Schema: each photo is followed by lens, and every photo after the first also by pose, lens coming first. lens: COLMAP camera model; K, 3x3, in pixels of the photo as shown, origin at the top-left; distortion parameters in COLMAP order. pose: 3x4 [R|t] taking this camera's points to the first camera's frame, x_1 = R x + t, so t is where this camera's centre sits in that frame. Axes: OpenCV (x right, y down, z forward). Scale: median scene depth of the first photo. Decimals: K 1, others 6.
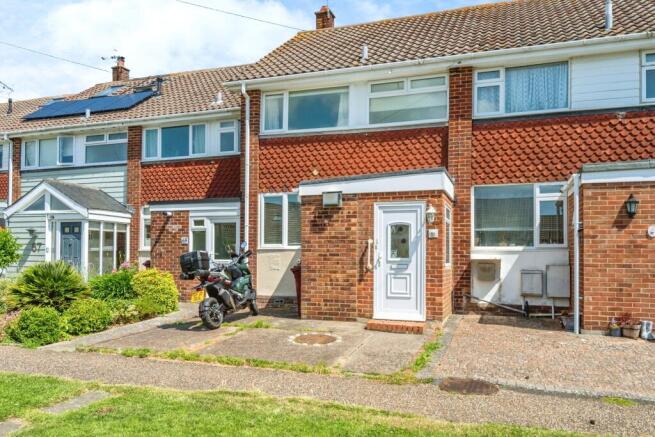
lens RADIAL K [[509.7, 0, 327.5], [0, 509.7, 218.5], [0, 0, 1]] dist [0.006482, 0.002495]
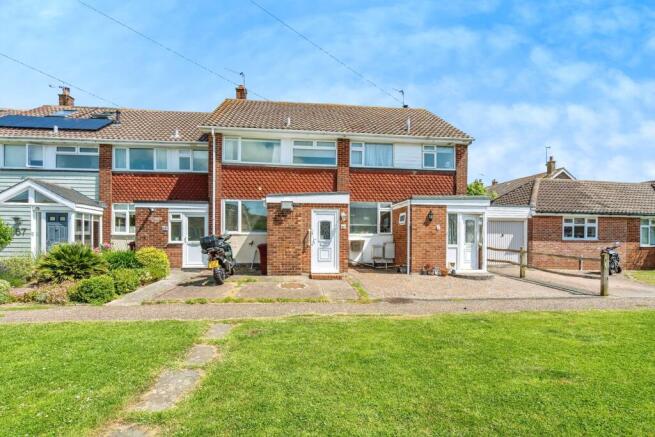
lens RADIAL K [[300.4, 0, 323.7], [0, 300.4, 224.1], [0, 0, 1]] dist [-0.000250, 0.000018]
pose [[0.903276, 0.020312, 0.428579, -0.280787], [-0.030541, 0.999389, 0.017003, 0.002874], [-0.427972, -0.028448, 0.903344, 0.018414]]
